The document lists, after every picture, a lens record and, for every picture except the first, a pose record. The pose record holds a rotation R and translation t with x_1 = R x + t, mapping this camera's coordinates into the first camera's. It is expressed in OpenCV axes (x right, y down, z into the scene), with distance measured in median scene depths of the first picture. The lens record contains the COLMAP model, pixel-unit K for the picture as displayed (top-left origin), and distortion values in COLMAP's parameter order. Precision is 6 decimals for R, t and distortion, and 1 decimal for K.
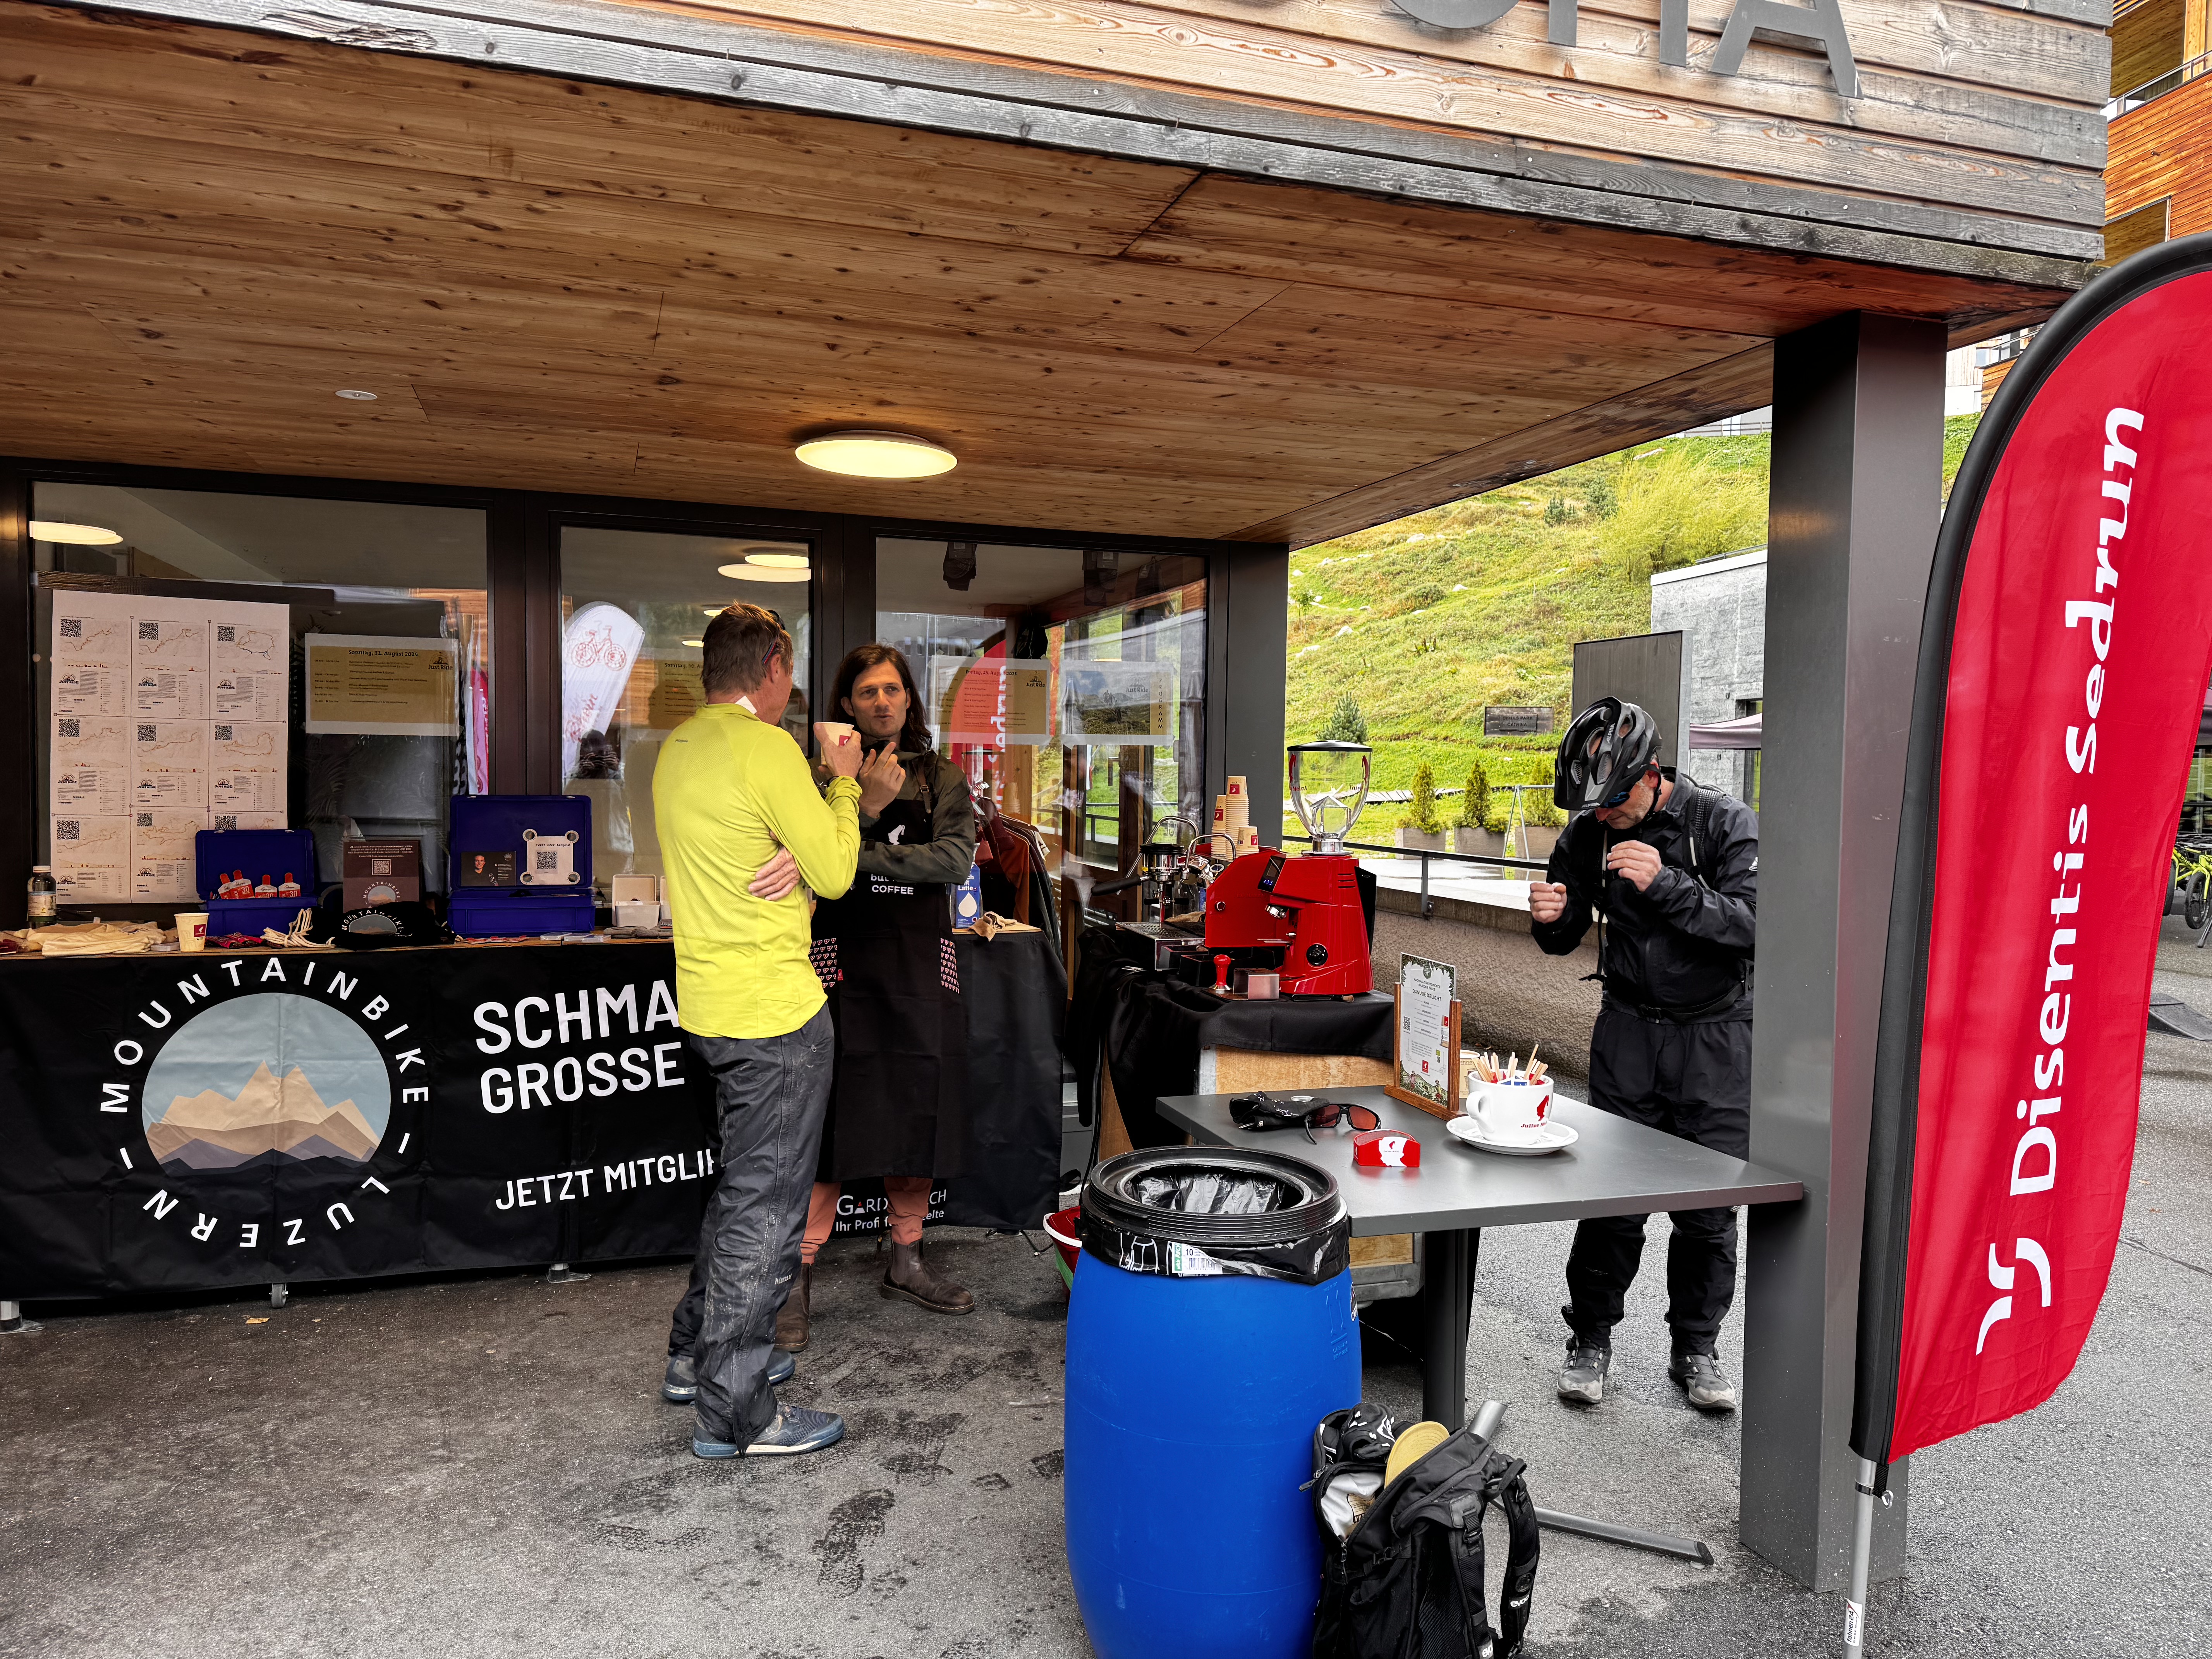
lens RADIAL K [[1555.1, 0, 1106.0], [0, 1555.1, 829.5], [0, 0, 1]] dist [0.064818, -0.065473]
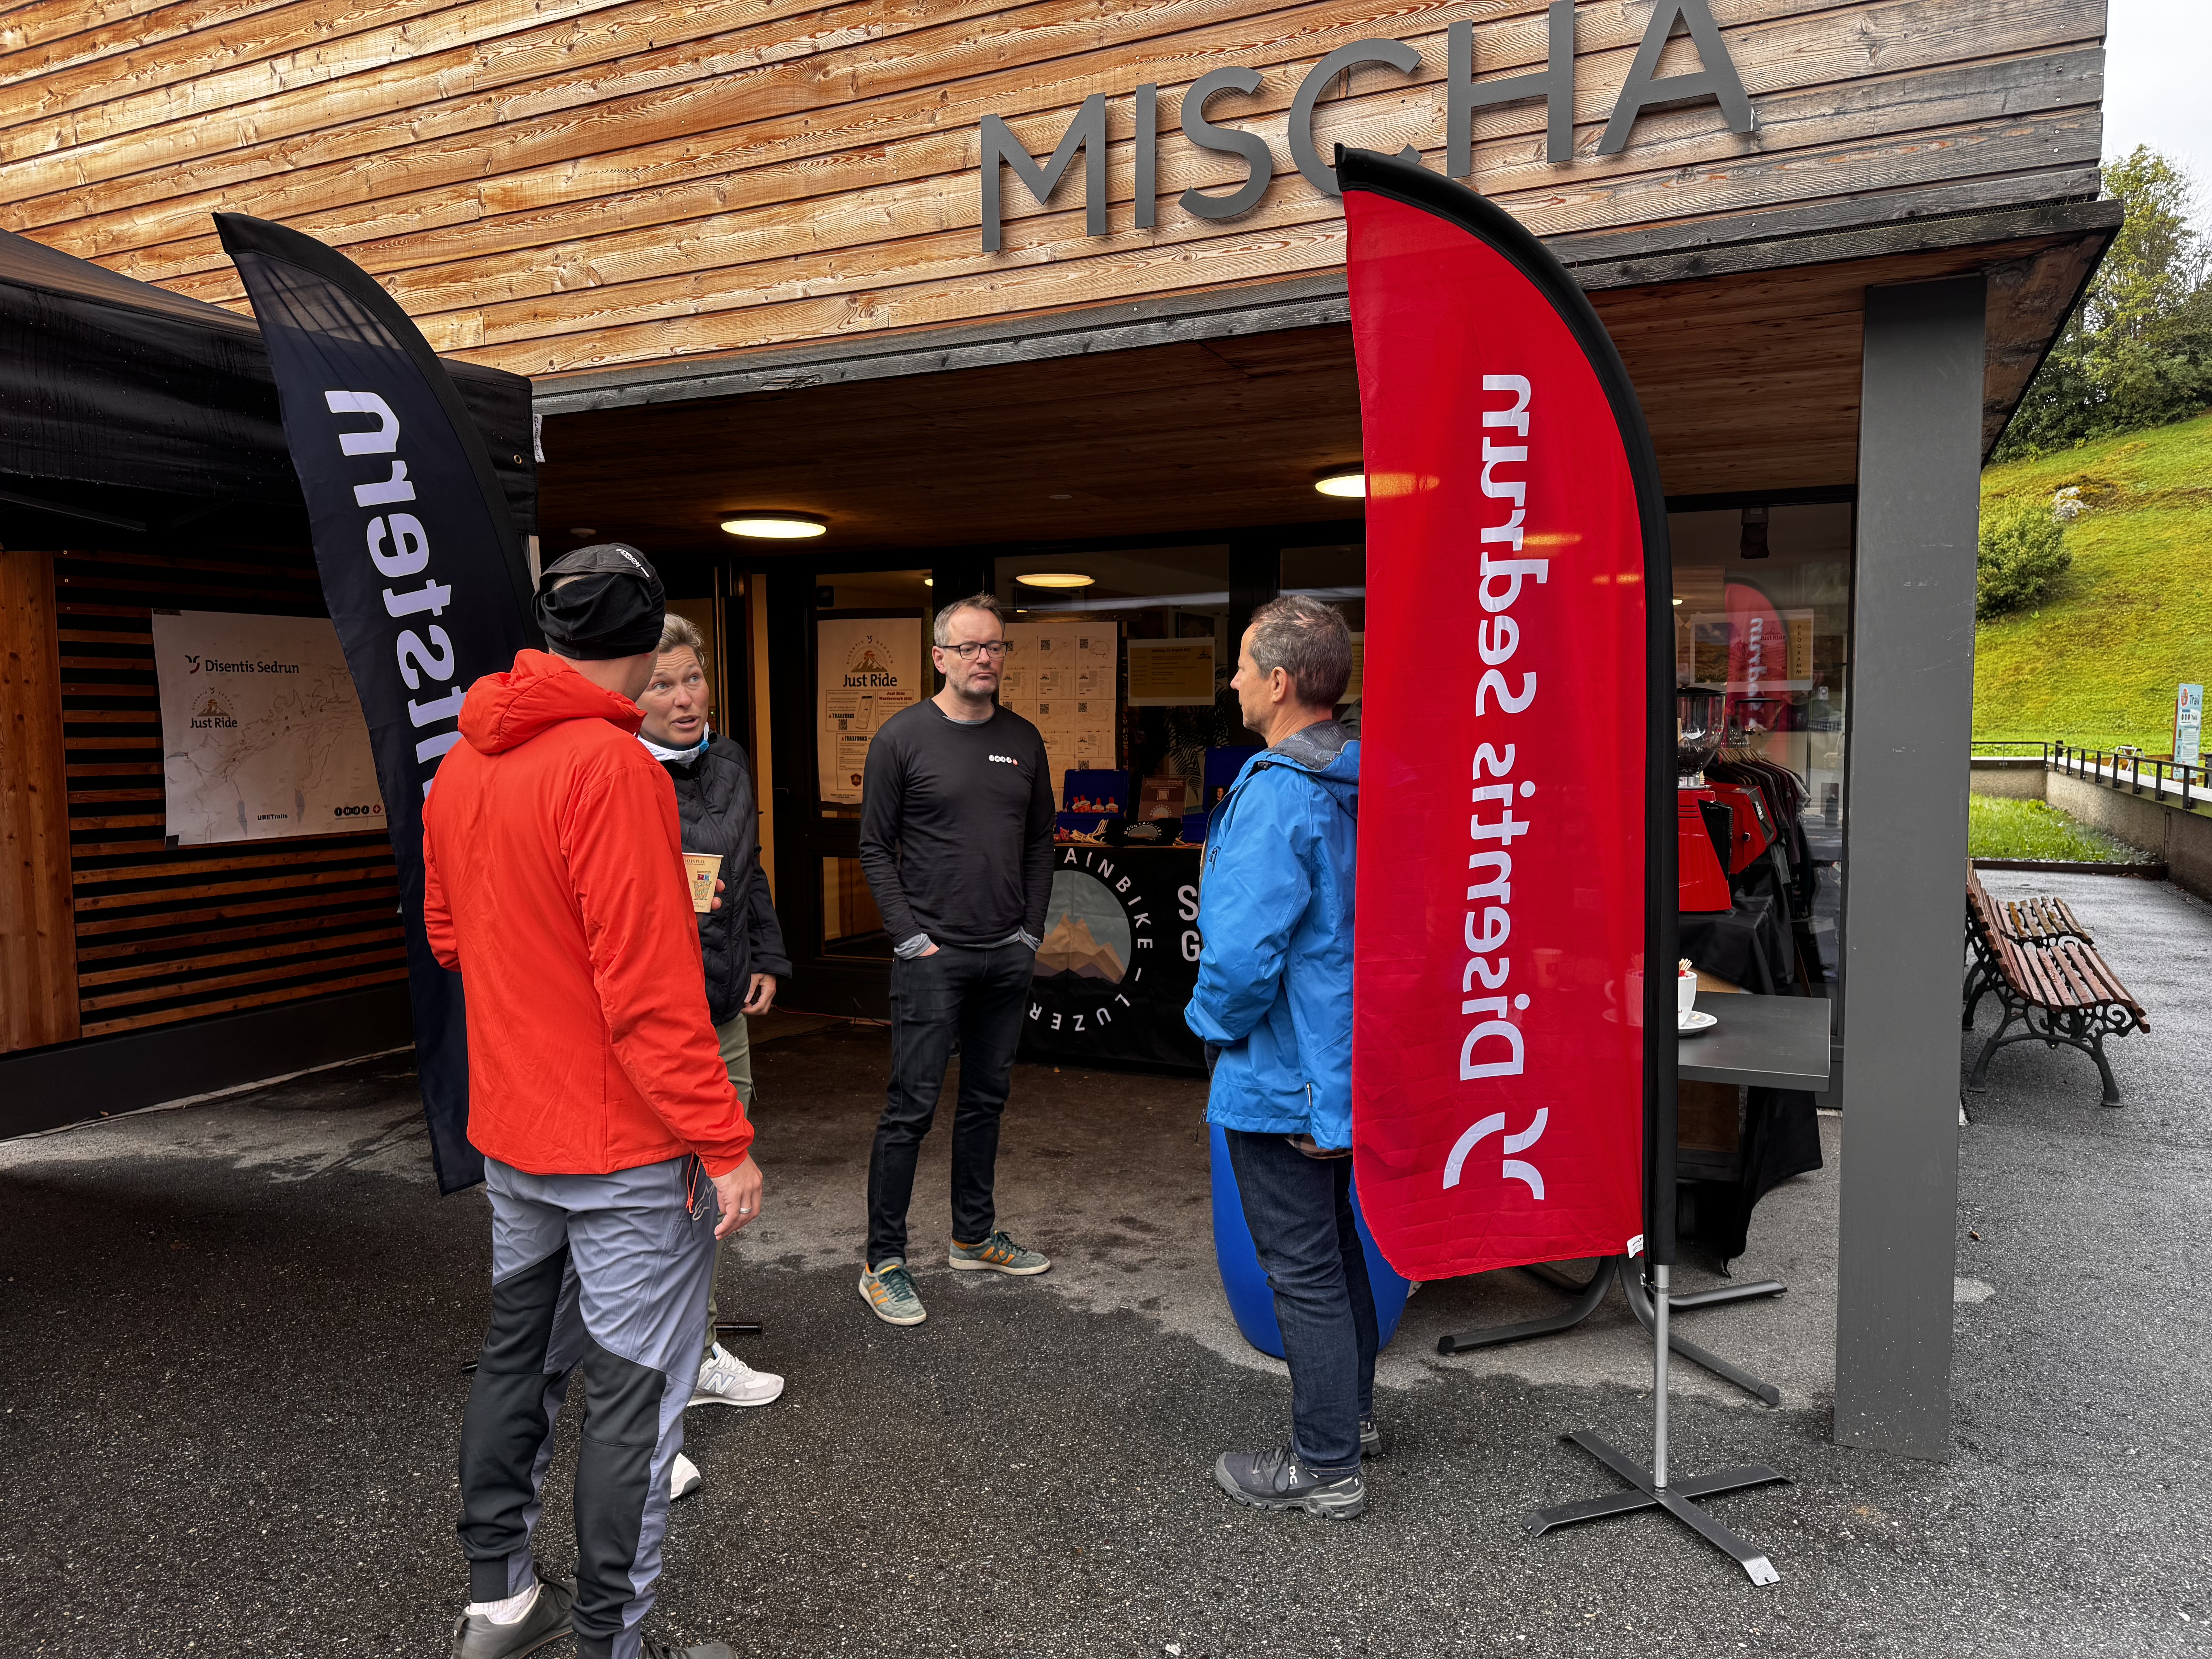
lens RADIAL K [[1555.1, 0, 1106.0], [0, 1555.1, 829.5], [0, 0, 1]] dist [0.064818, -0.065473]
pose [[0.728252, 0.025239, -0.684845, 0.565671], [-0.006778, 0.999538, 0.029629, 0.015196], [0.685276, -0.016935, 0.728086, -0.117264]]
